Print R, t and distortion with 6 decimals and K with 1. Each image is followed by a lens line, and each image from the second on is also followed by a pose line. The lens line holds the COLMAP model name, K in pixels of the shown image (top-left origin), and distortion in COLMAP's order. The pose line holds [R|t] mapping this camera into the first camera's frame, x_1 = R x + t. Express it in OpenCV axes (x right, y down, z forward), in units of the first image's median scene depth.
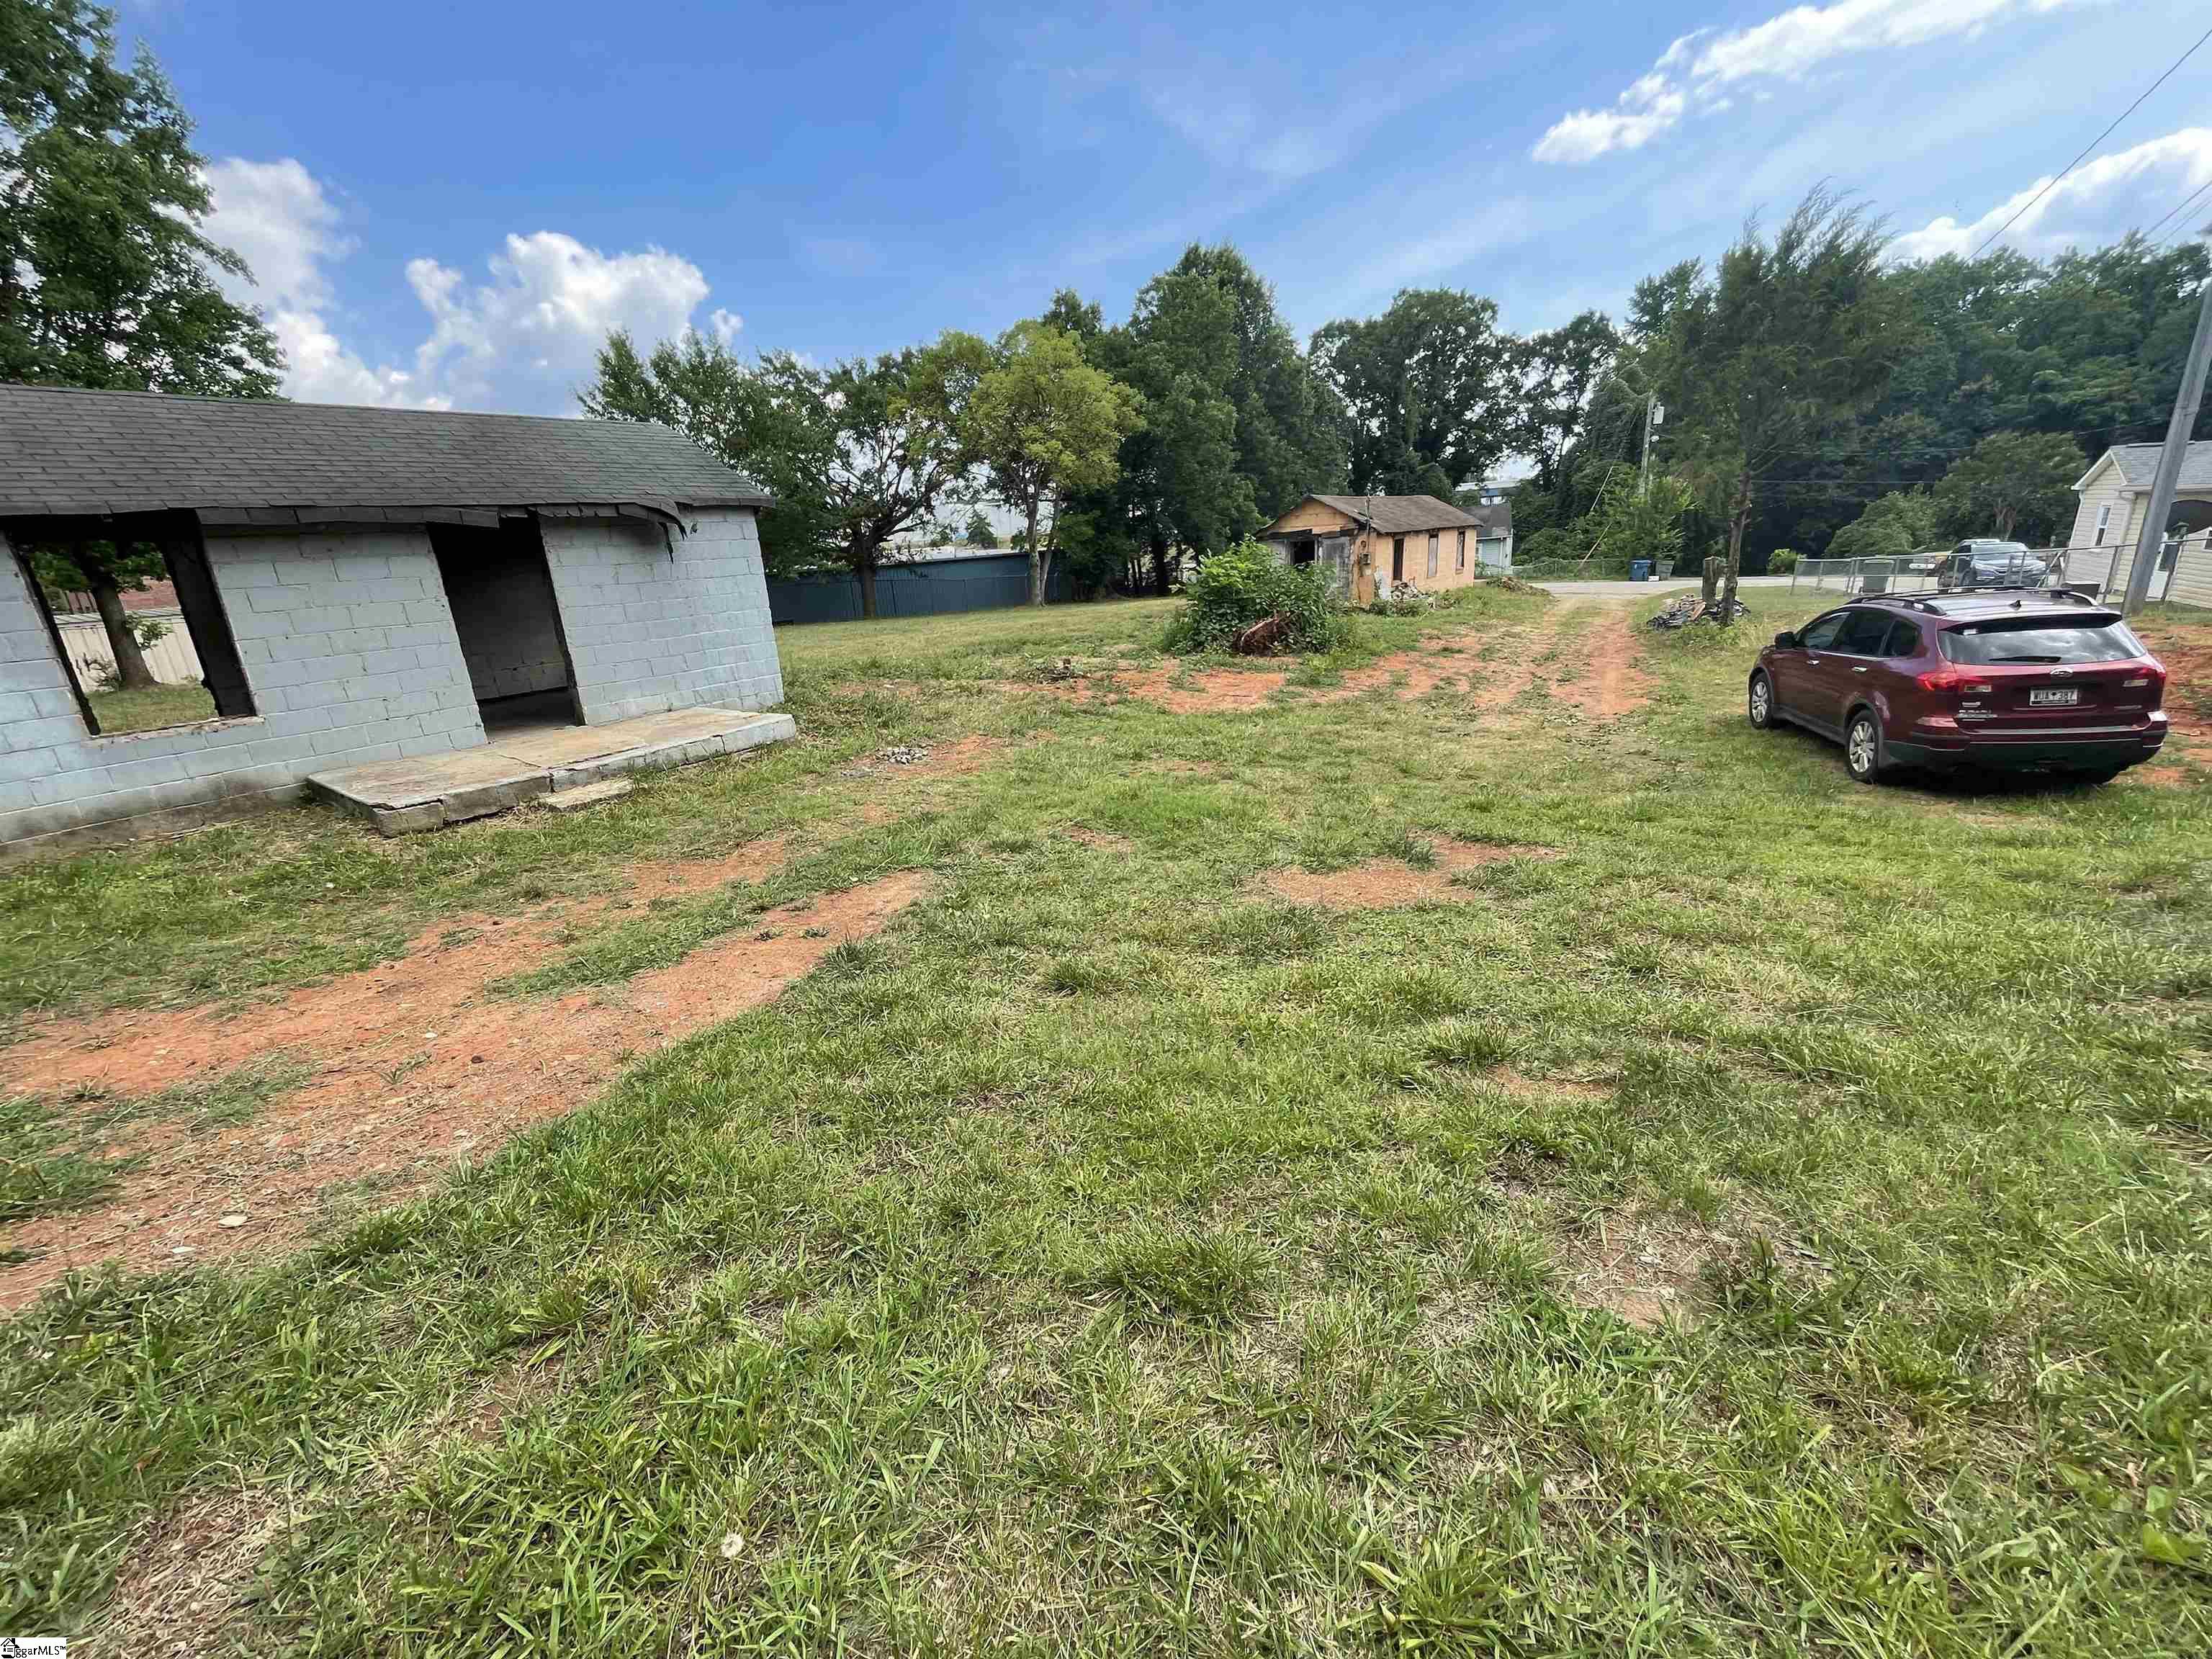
lens RADIAL K [[884.8, 0, 1104.0], [0, 884.8, 830.7], [0, 0, 1]] dist [-0.016084, 0.006262]
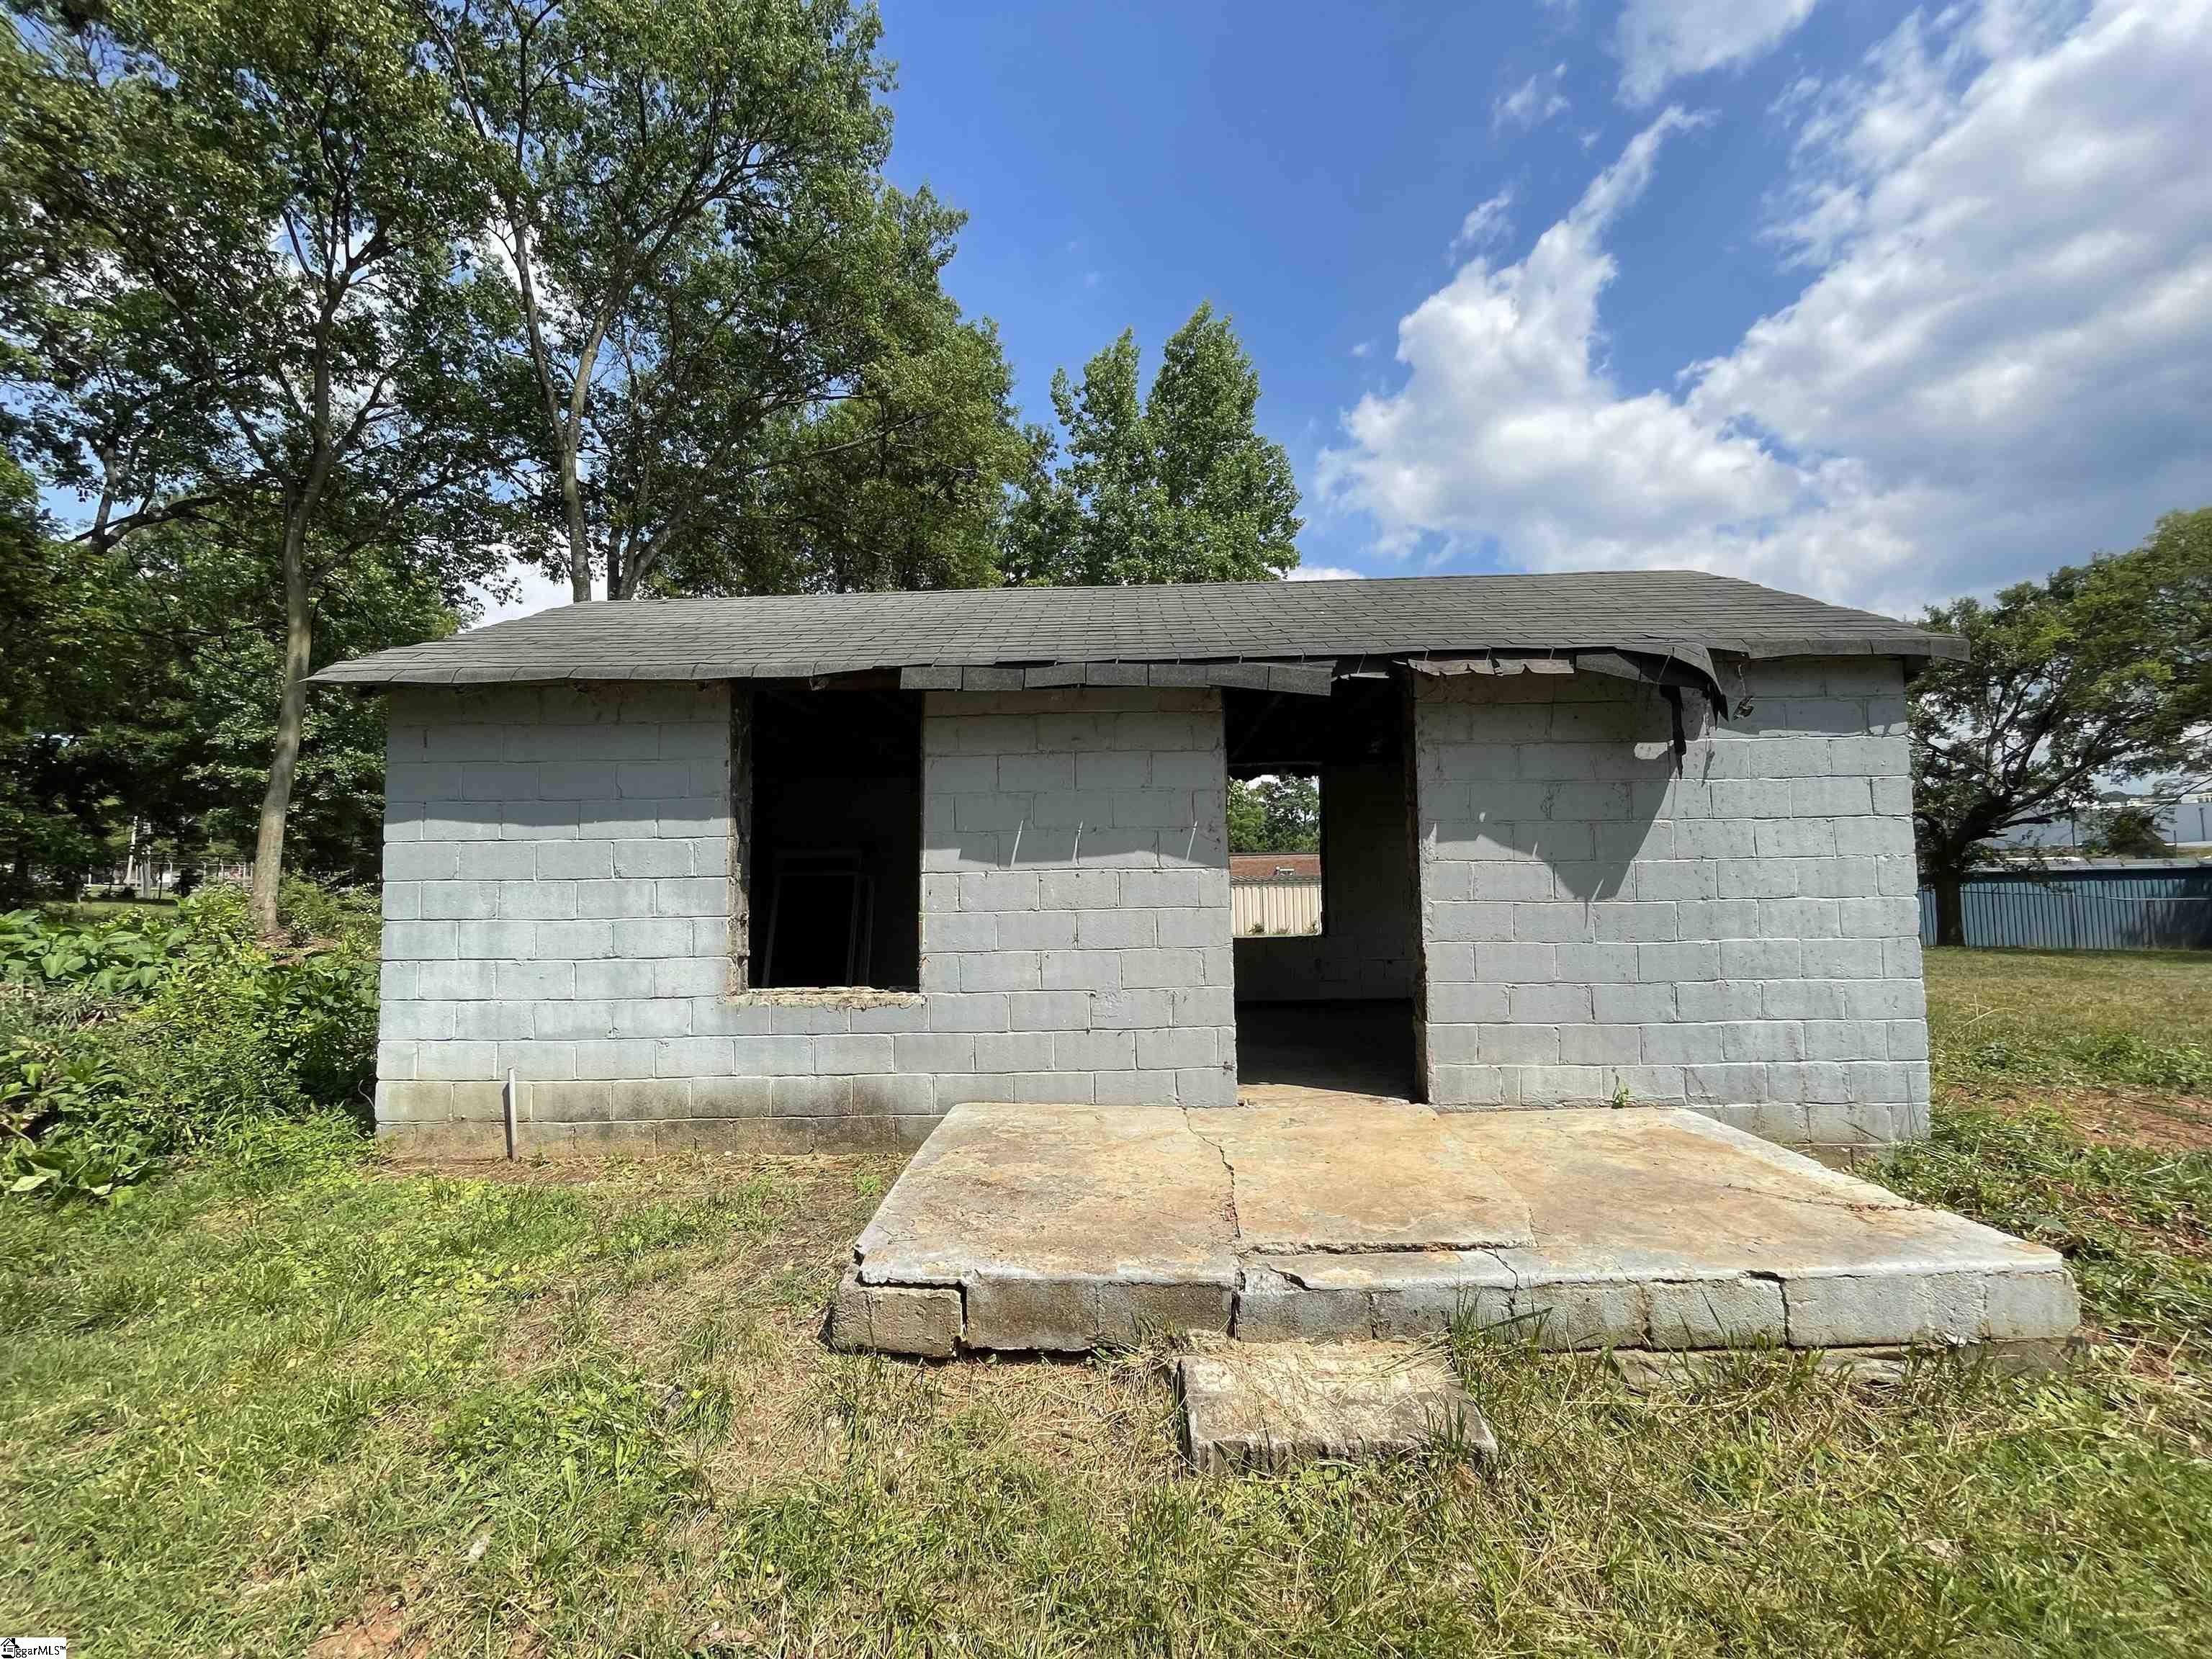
lens RADIAL K [[884.8, 0, 1104.0], [0, 884.8, 830.7], [0, 0, 1]] dist [-0.016084, 0.006262]
pose [[0.549140, 0.001106, -0.835730, -0.301213], [-0.276488, 0.943929, -0.180425, -0.129584], [0.788670, 0.330148, 0.518655, 0.592733]]
